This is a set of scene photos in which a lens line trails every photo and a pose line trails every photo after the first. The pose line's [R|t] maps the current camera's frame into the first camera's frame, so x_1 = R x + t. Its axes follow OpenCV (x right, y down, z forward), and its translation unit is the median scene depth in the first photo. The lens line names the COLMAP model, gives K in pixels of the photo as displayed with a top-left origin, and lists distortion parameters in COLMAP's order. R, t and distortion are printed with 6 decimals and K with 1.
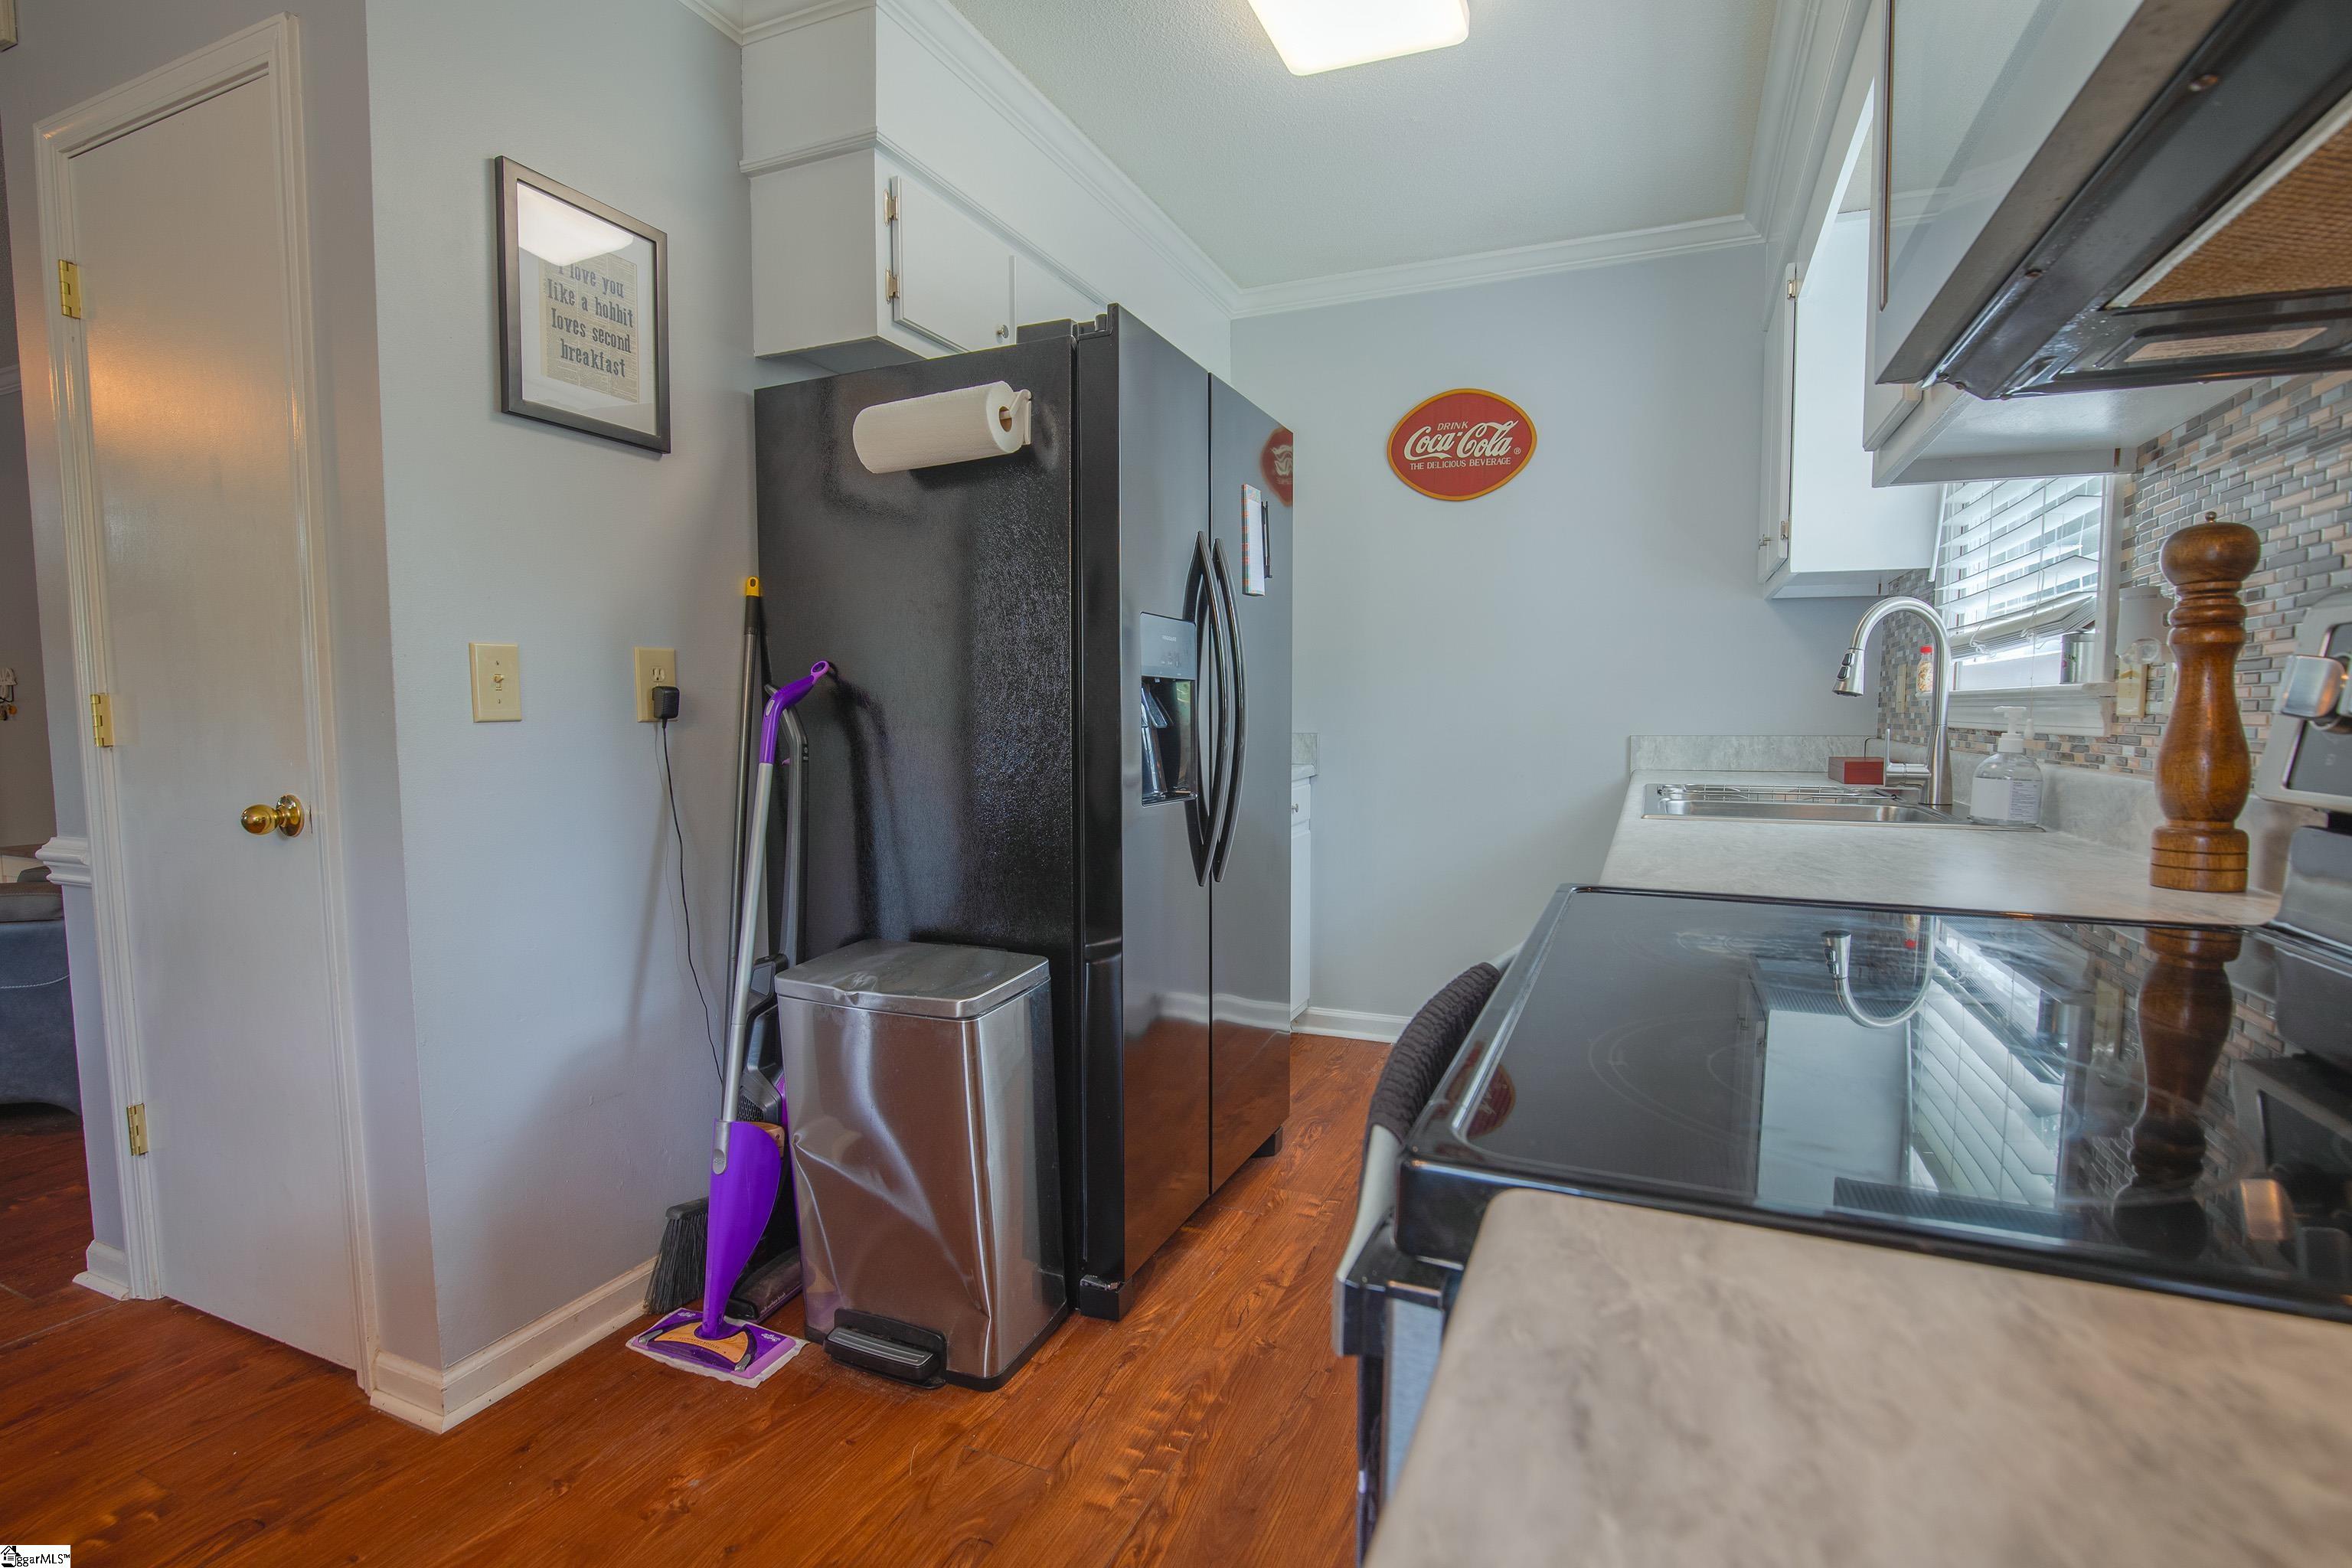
lens RADIAL K [[1106.5, 0, 1186.5], [0, 1106.5, 794.4], [0, 0, 1]] dist [-0.032962, 0.000410]
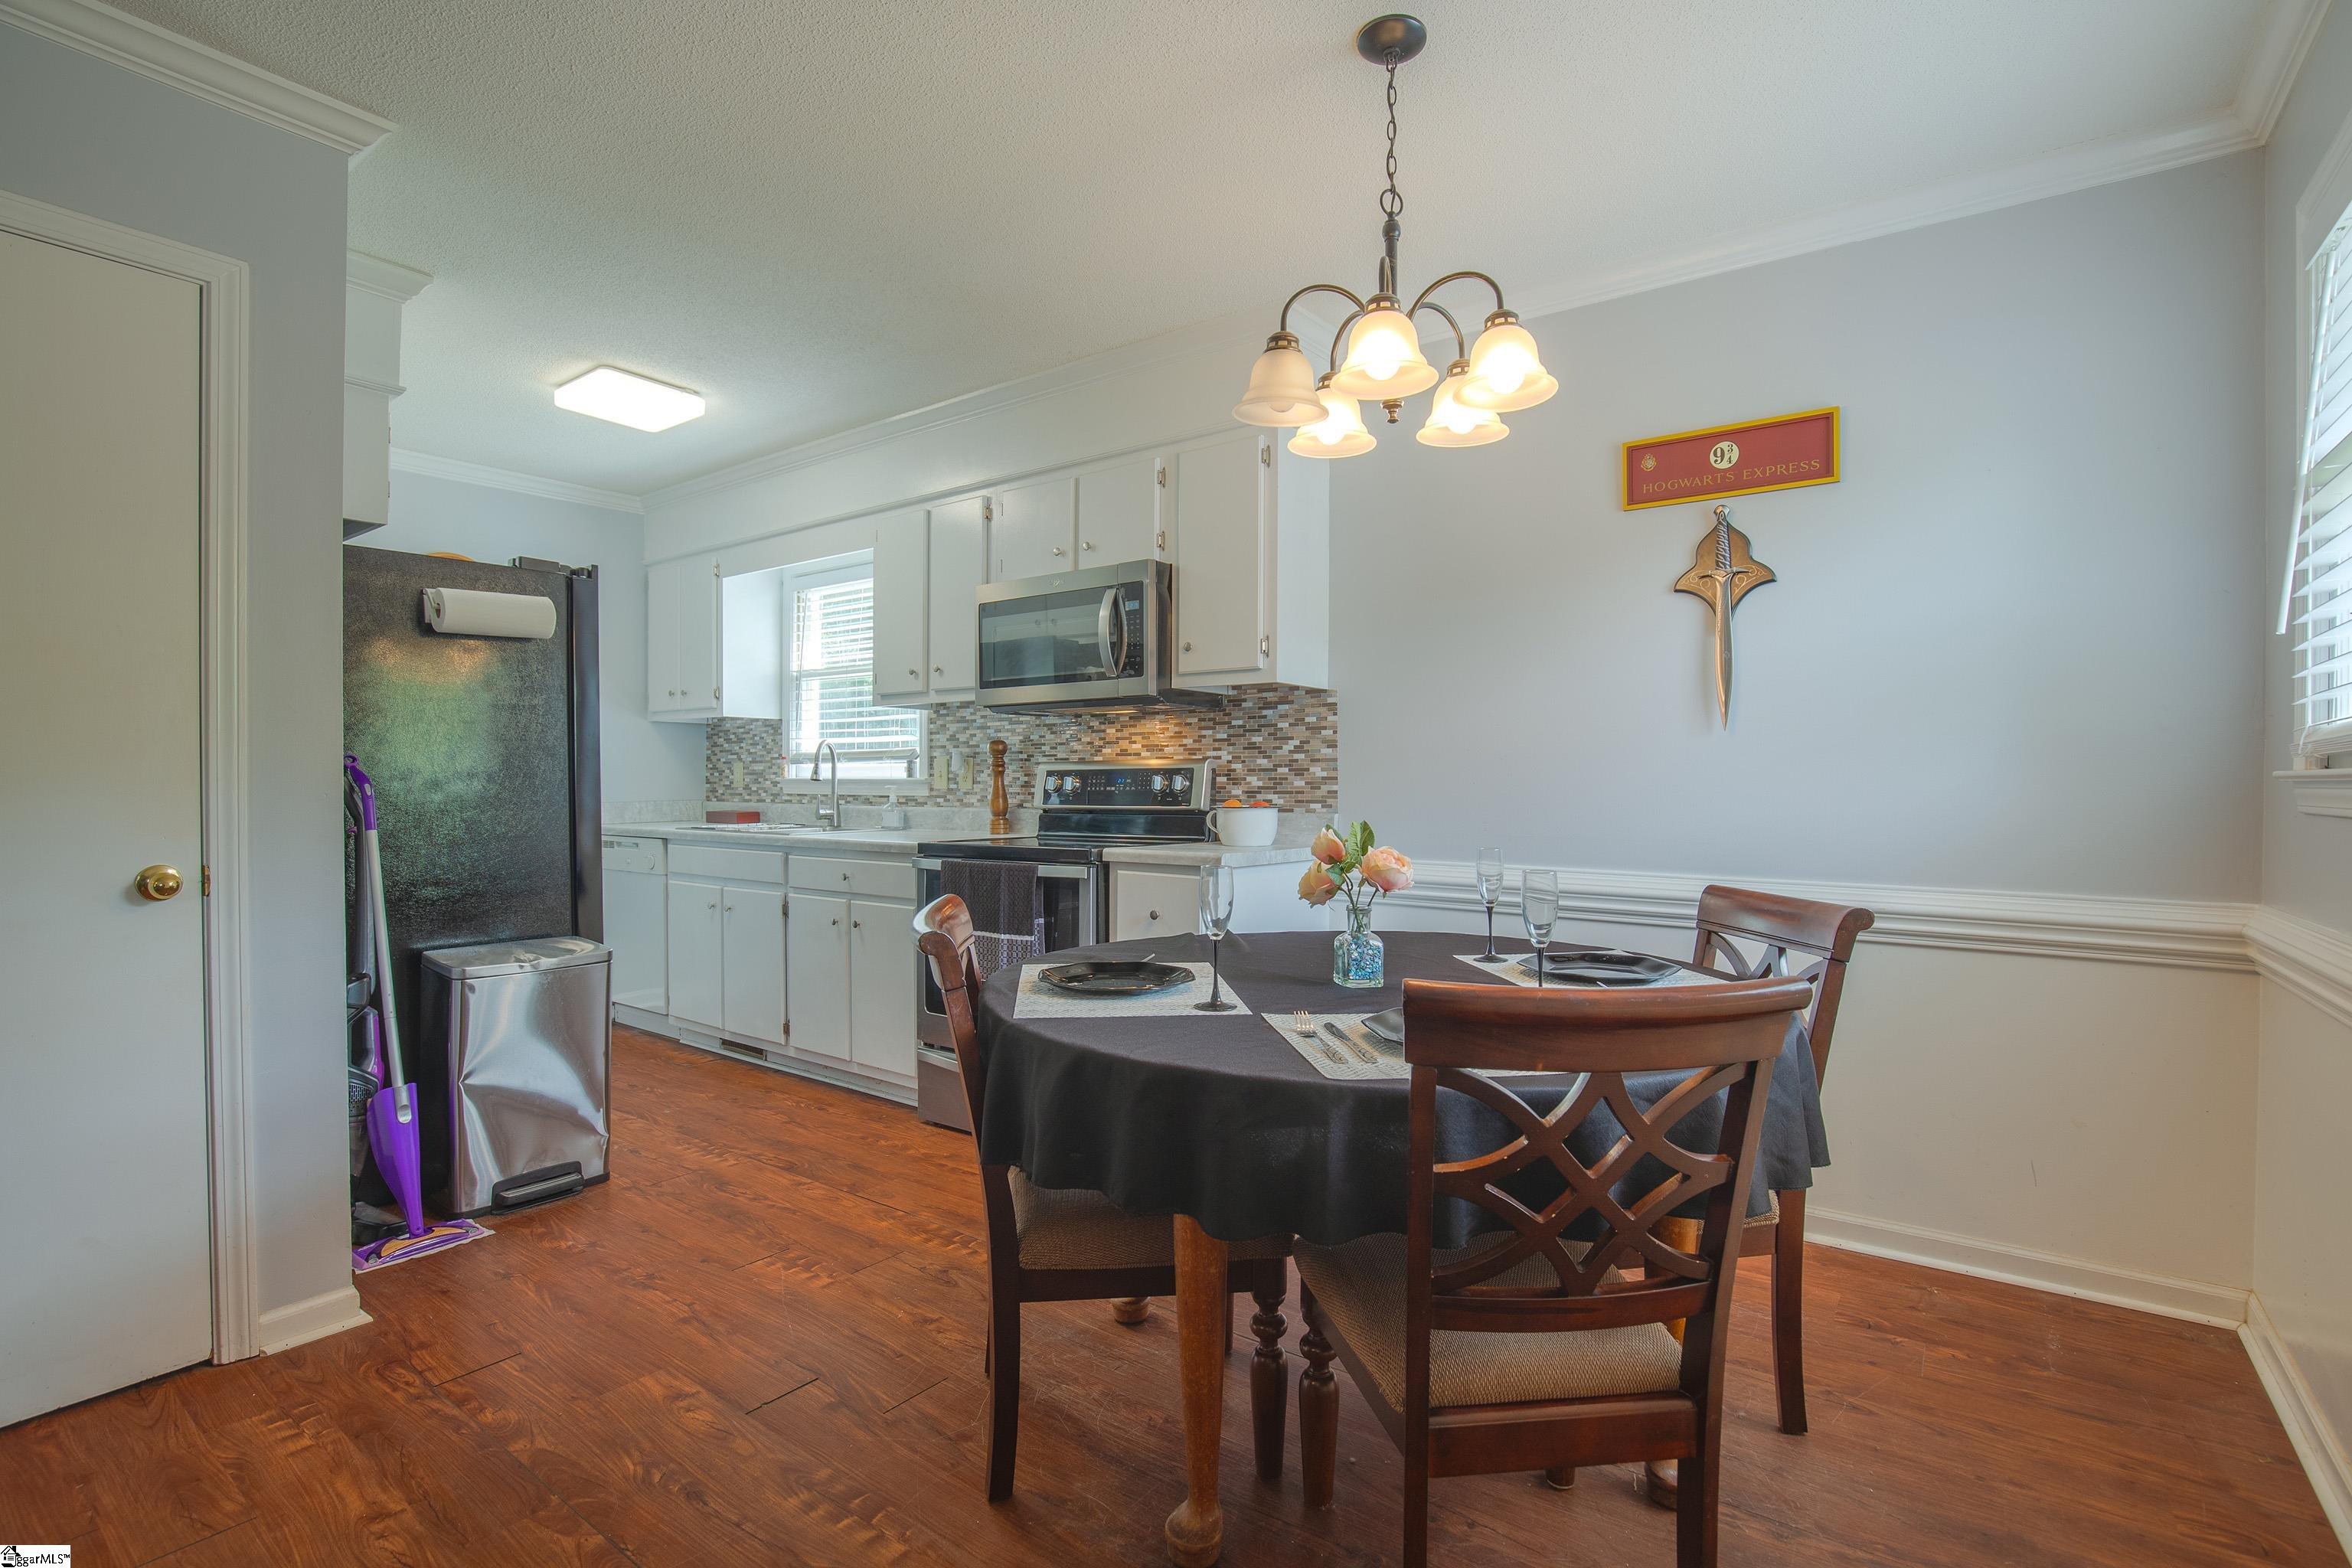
lens RADIAL K [[1106.5, 0, 1186.5], [0, 1106.5, 794.4], [0, 0, 1]] dist [-0.032962, 0.000410]
pose [[0.224985, -0.011568, 0.974294, -1.706265], [0.073819, 0.997258, -0.005206, 0.010321], [-0.971562, 0.073092, 0.225222, -0.339452]]
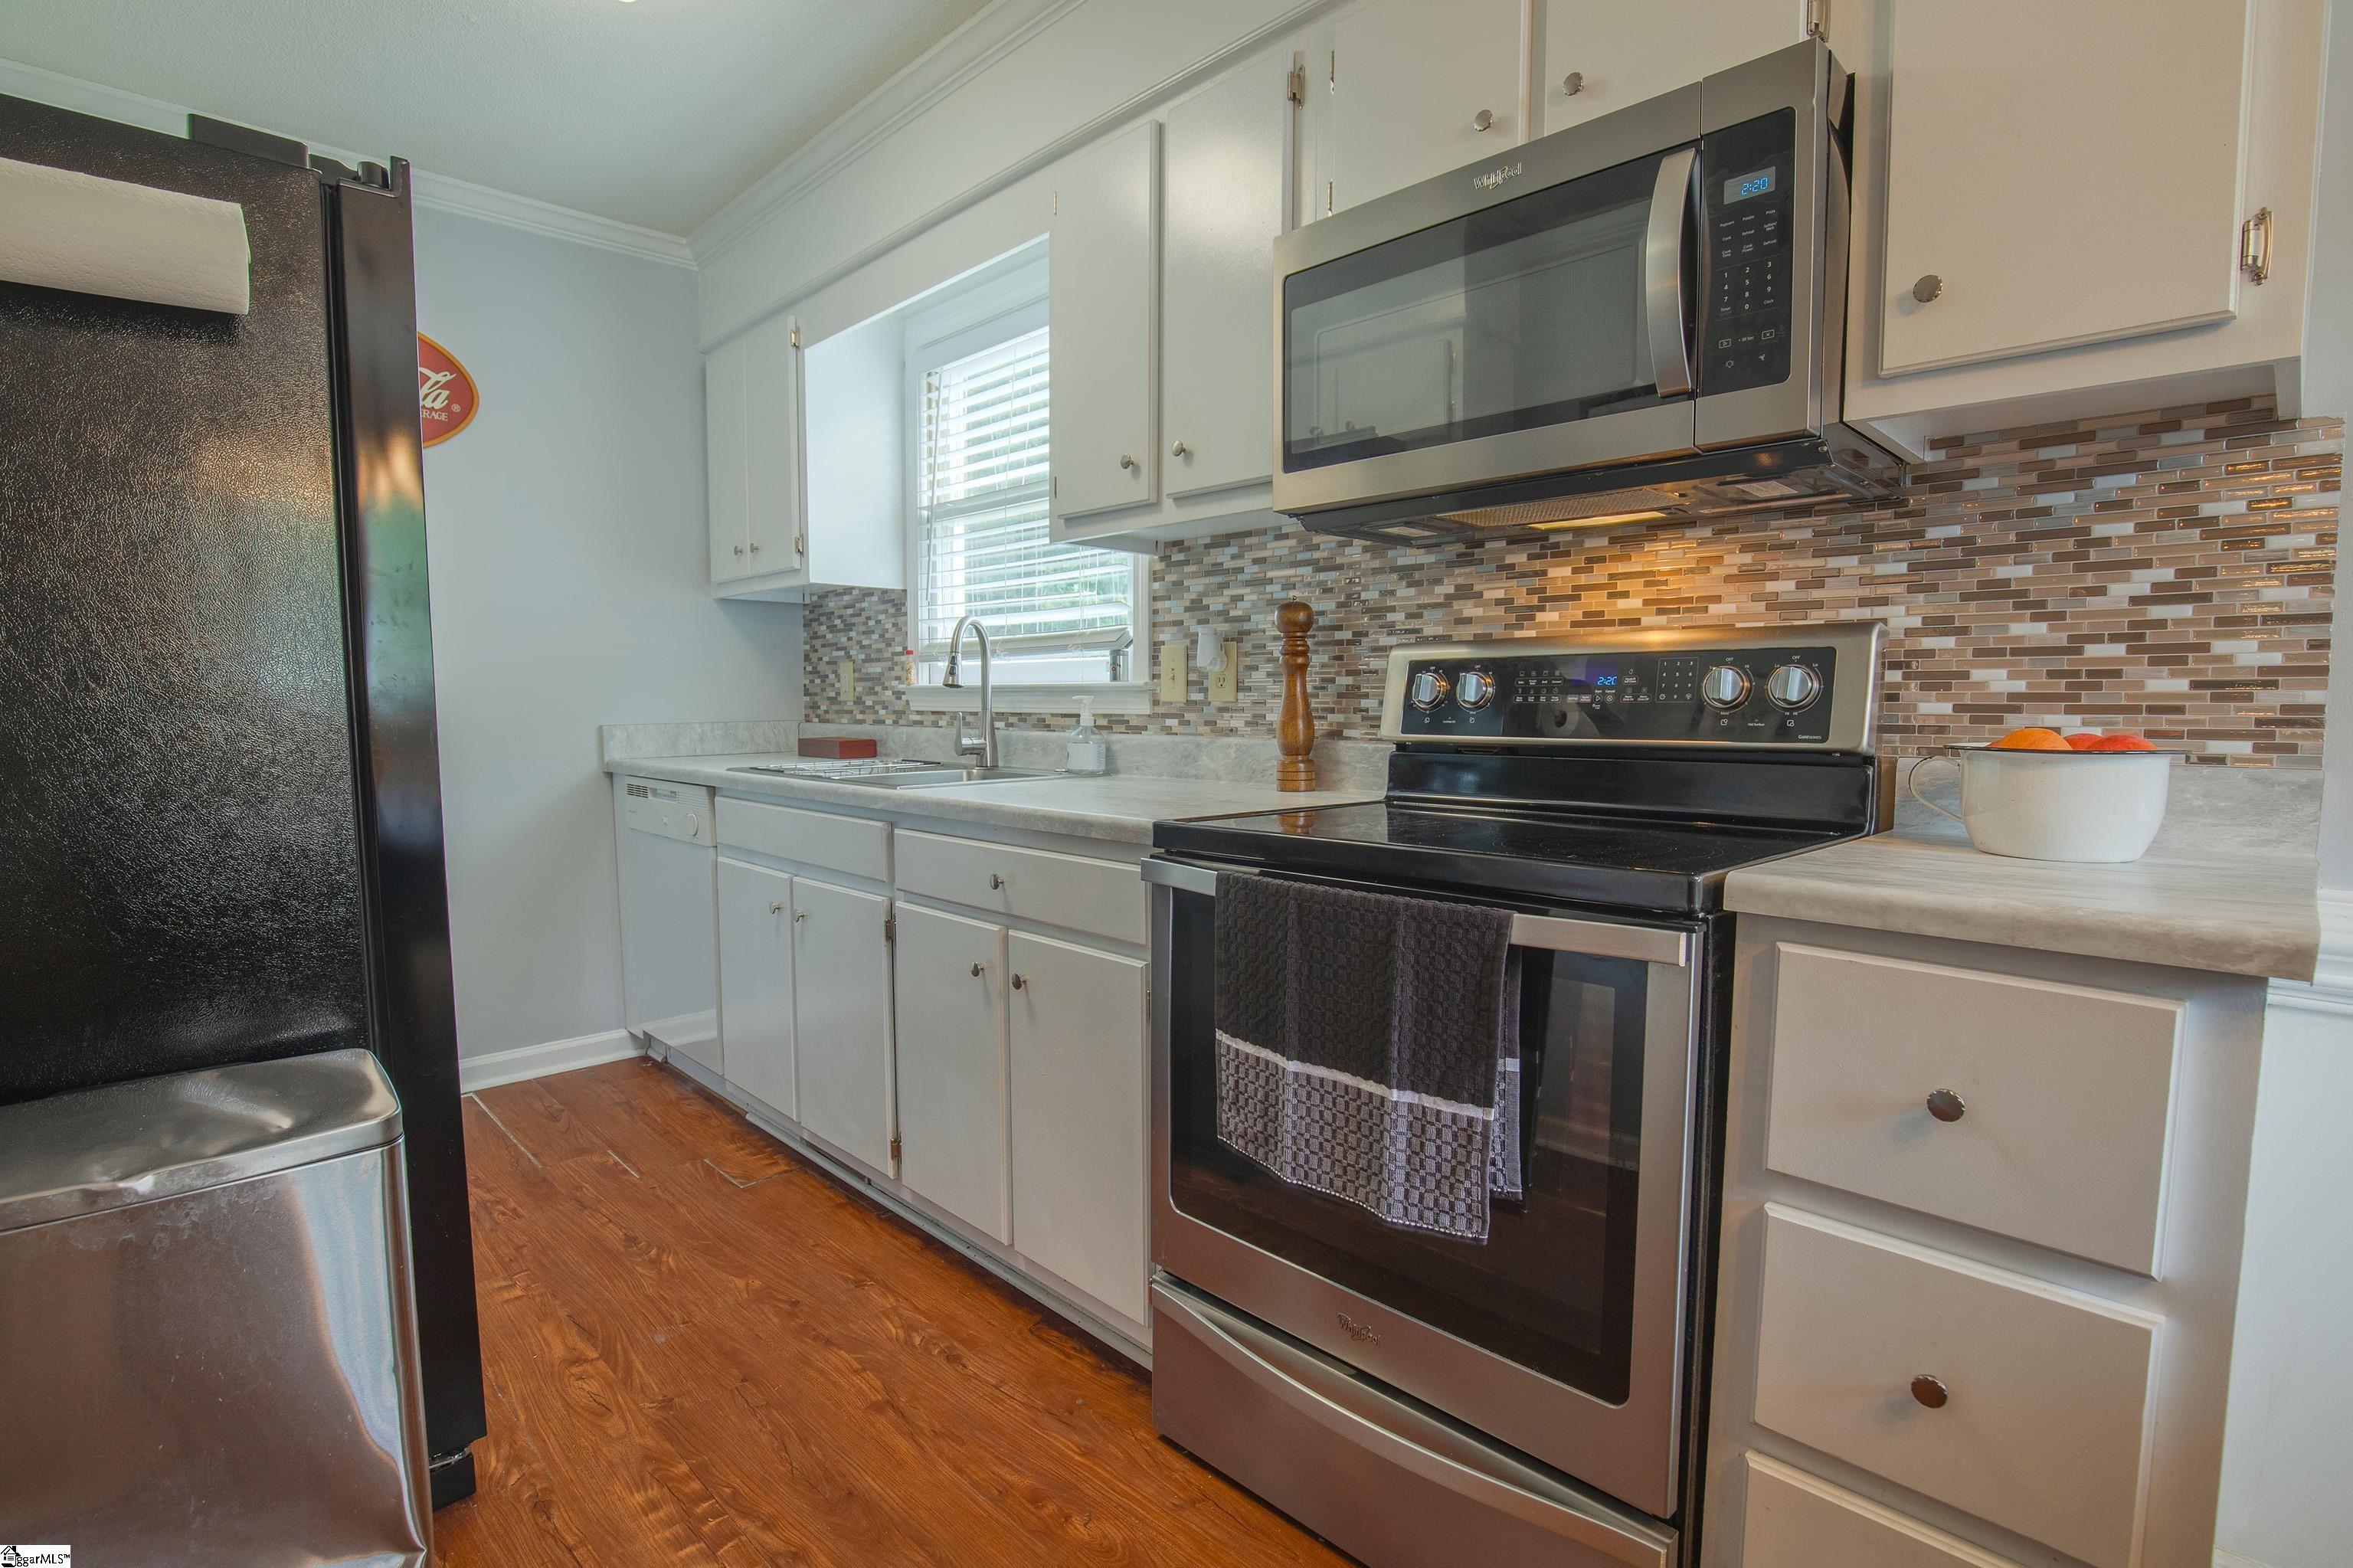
lens RADIAL K [[1122.5, 0, 1171.3], [0, 1122.5, 796.3], [0, 0, 1]] dist [-0.029896, 0.001428]
pose [[0.385592, -0.078640, 0.919312, -0.620949], [0.069770, 0.995994, 0.055936, -0.019015], [-0.920028, 0.042572, 0.389534, 0.261015]]
